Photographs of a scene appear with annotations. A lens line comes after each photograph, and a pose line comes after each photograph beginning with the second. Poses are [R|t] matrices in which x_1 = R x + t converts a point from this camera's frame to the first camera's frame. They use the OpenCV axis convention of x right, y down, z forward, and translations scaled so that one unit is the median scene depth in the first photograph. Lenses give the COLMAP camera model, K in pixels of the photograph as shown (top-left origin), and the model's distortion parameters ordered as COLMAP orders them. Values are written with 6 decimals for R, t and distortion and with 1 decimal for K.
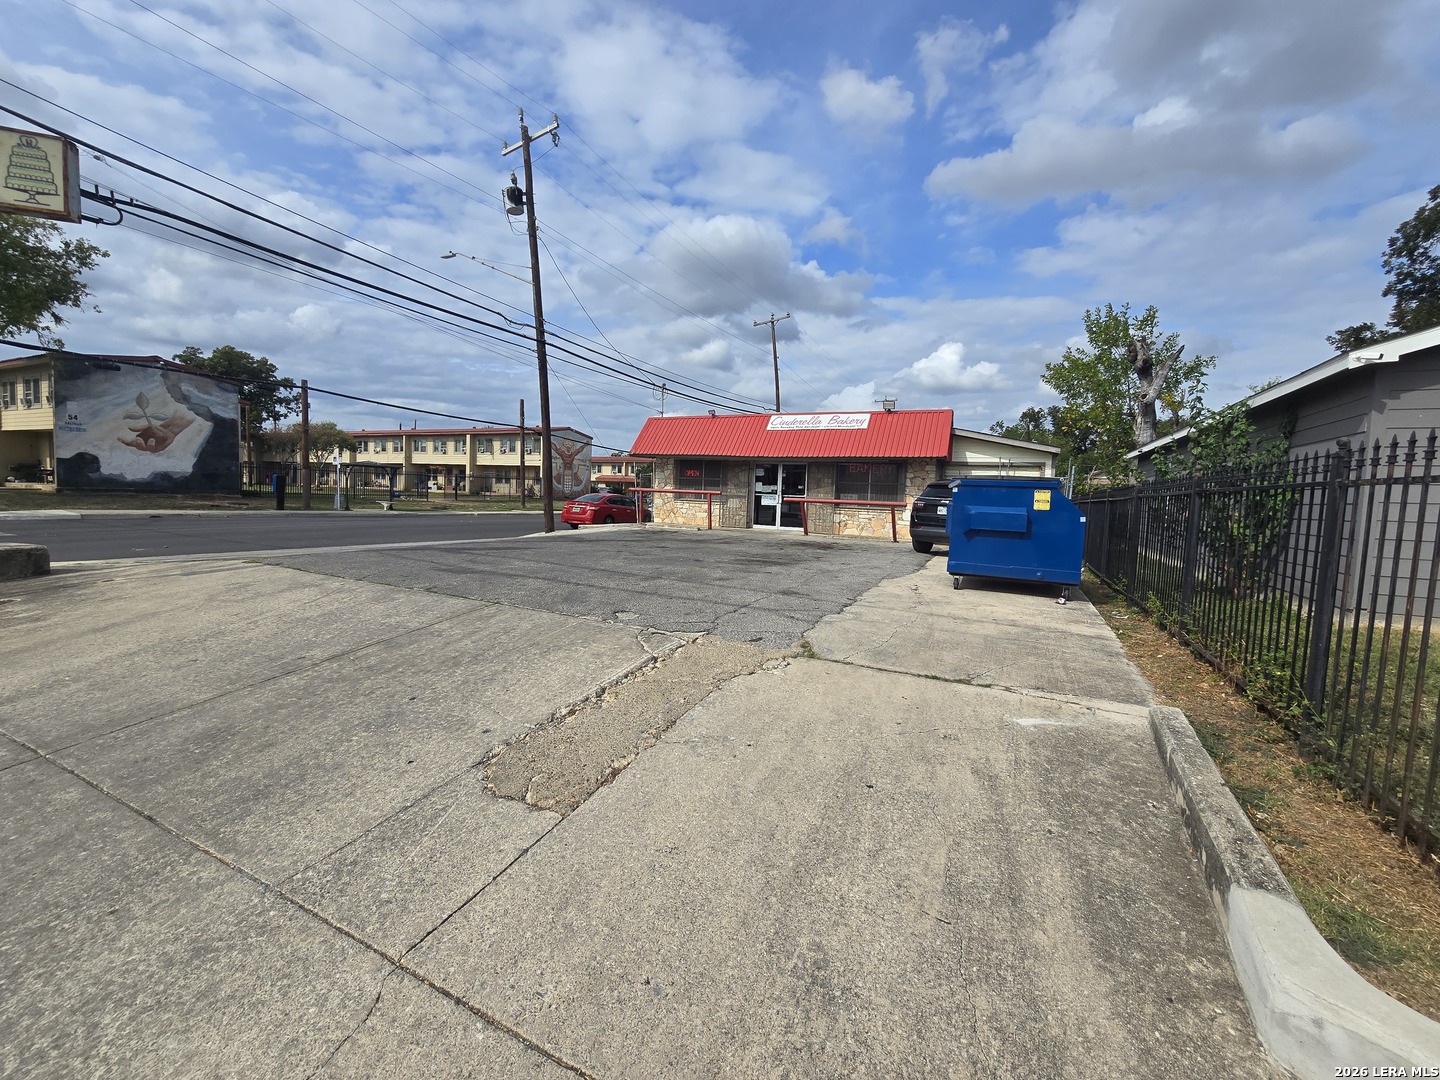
lens RADIAL K [[576.8, 0, 720.0], [0, 576.8, 540.0], [0, 0, 1]] dist [-0.025814, 0.000042]
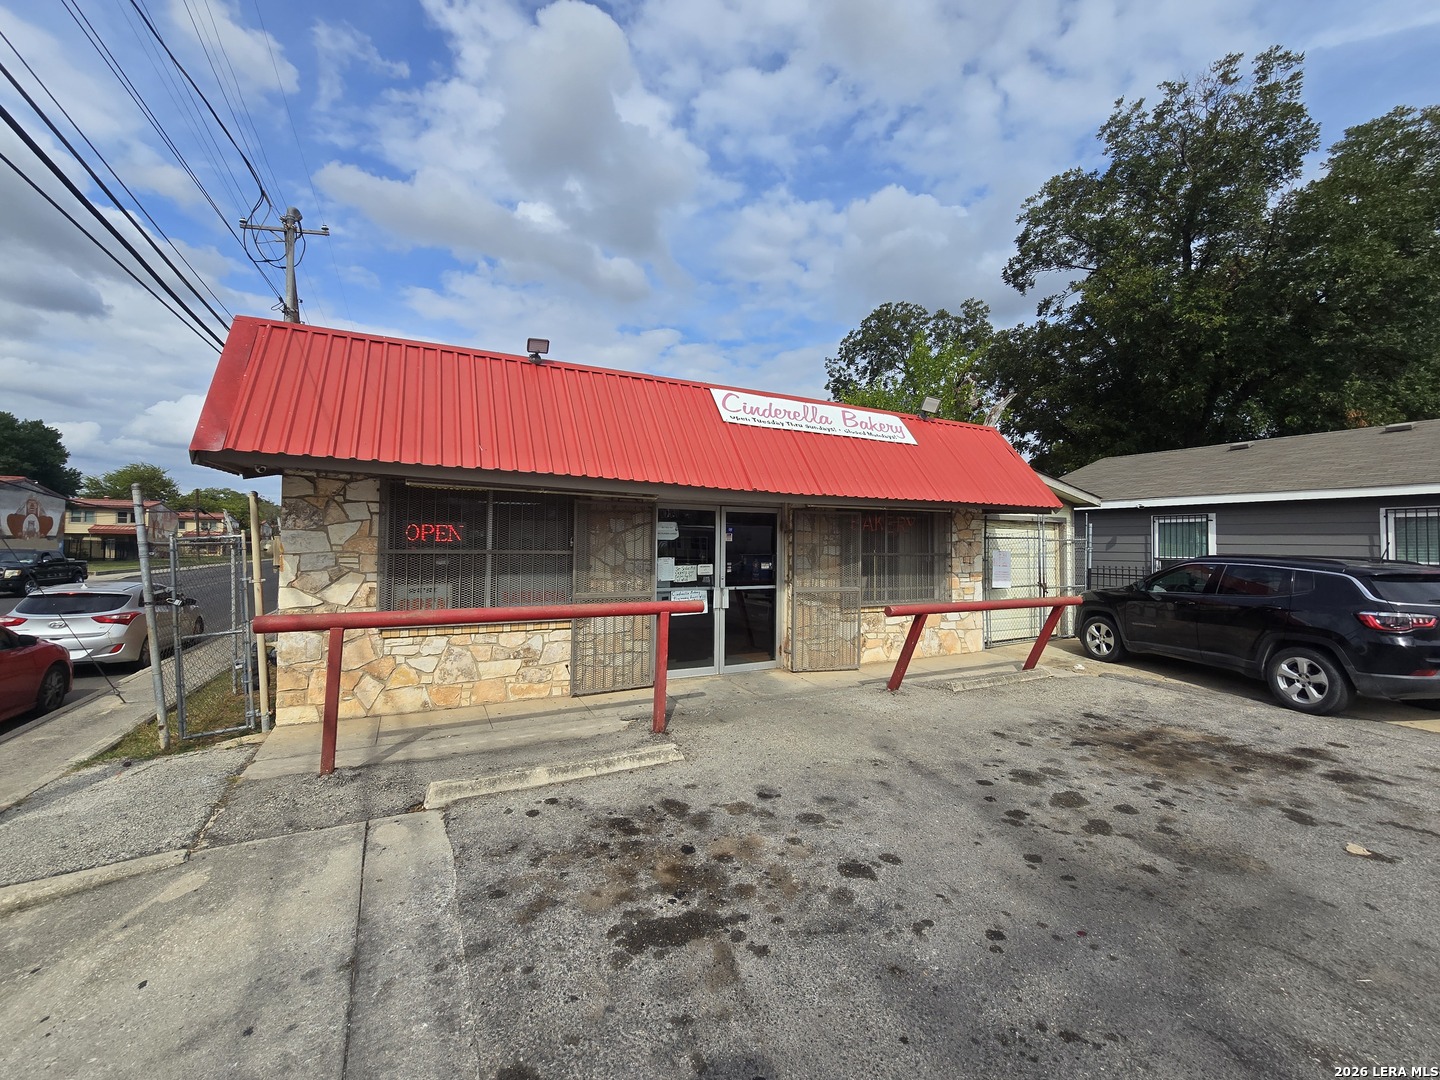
lens RADIAL K [[576.8, 0, 720.0], [0, 576.8, 540.0], [0, 0, 1]] dist [-0.025814, 0.000042]
pose [[0.565235, -0.025212, 0.824544, -0.223077], [0.075904, 0.996882, -0.021552, -0.100011], [-0.821430, 0.074768, 0.565387, 0.753229]]
